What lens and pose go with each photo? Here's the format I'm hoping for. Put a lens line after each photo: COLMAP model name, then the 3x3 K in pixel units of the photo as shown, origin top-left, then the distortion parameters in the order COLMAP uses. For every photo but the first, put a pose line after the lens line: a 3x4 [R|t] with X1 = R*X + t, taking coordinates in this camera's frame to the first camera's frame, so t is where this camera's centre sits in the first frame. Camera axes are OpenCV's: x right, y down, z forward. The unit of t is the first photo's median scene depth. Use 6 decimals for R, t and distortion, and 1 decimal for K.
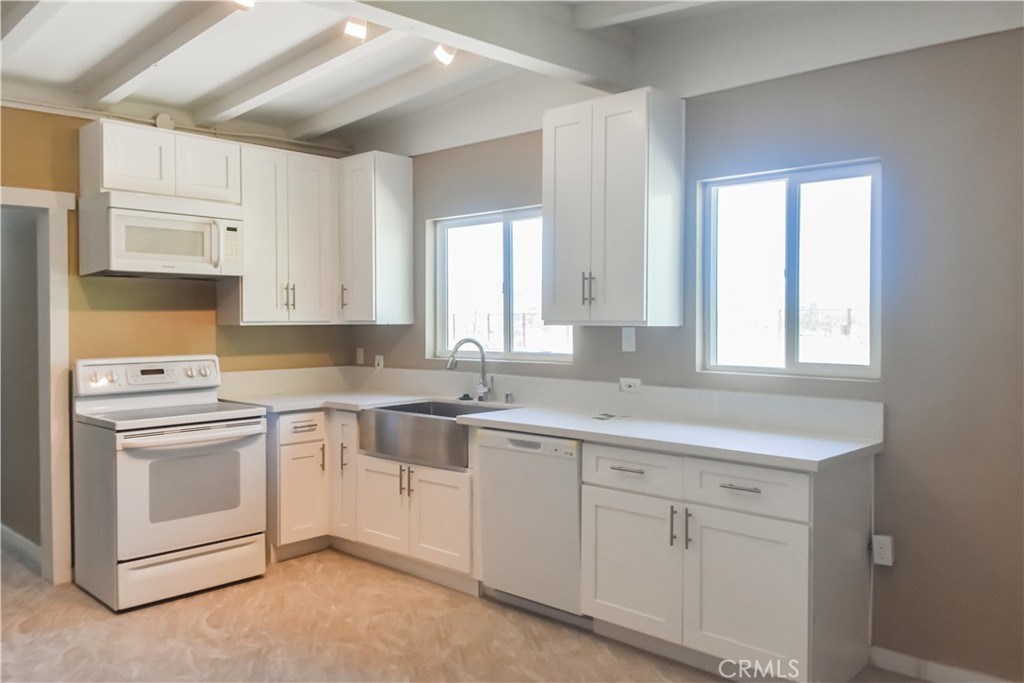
lens RADIAL K [[851.1, 0, 498.0], [0, 851.1, 324.0], [0, 0, 1]] dist [0.034707, -0.039969]
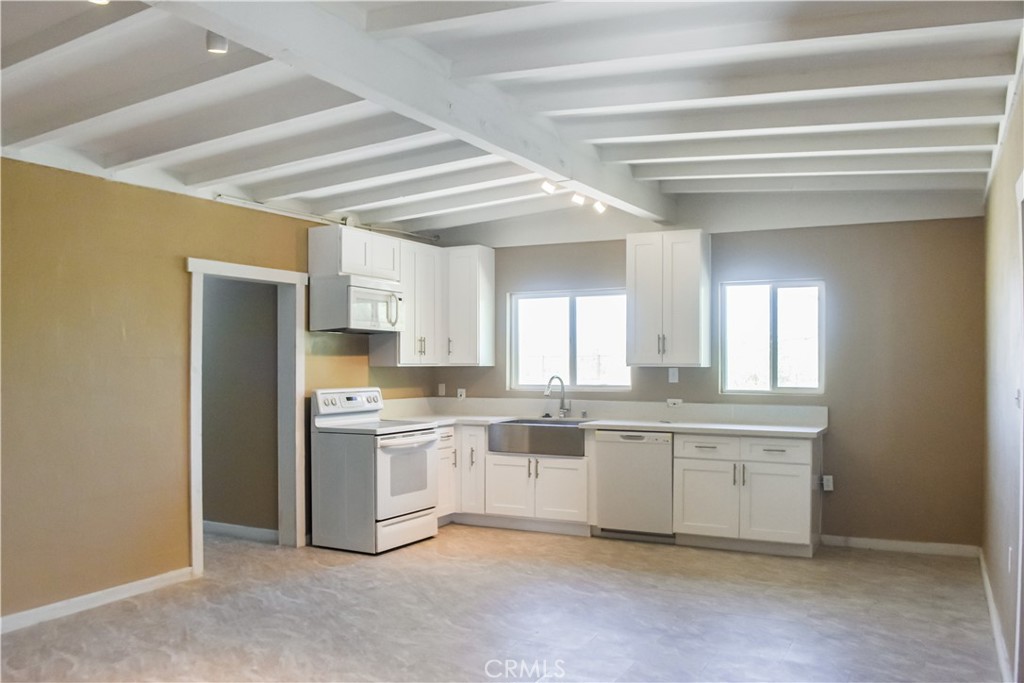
lens RADIAL K [[911.4, 0, 513.3], [0, 911.4, 345.2], [0, 0, 1]] dist [-0.110672, 0.001004]
pose [[0.958979, 0.009916, 0.283303, -0.637264], [-0.002376, 0.999634, -0.026945, 0.007901], [-0.283467, 0.025167, 0.958652, -0.586055]]
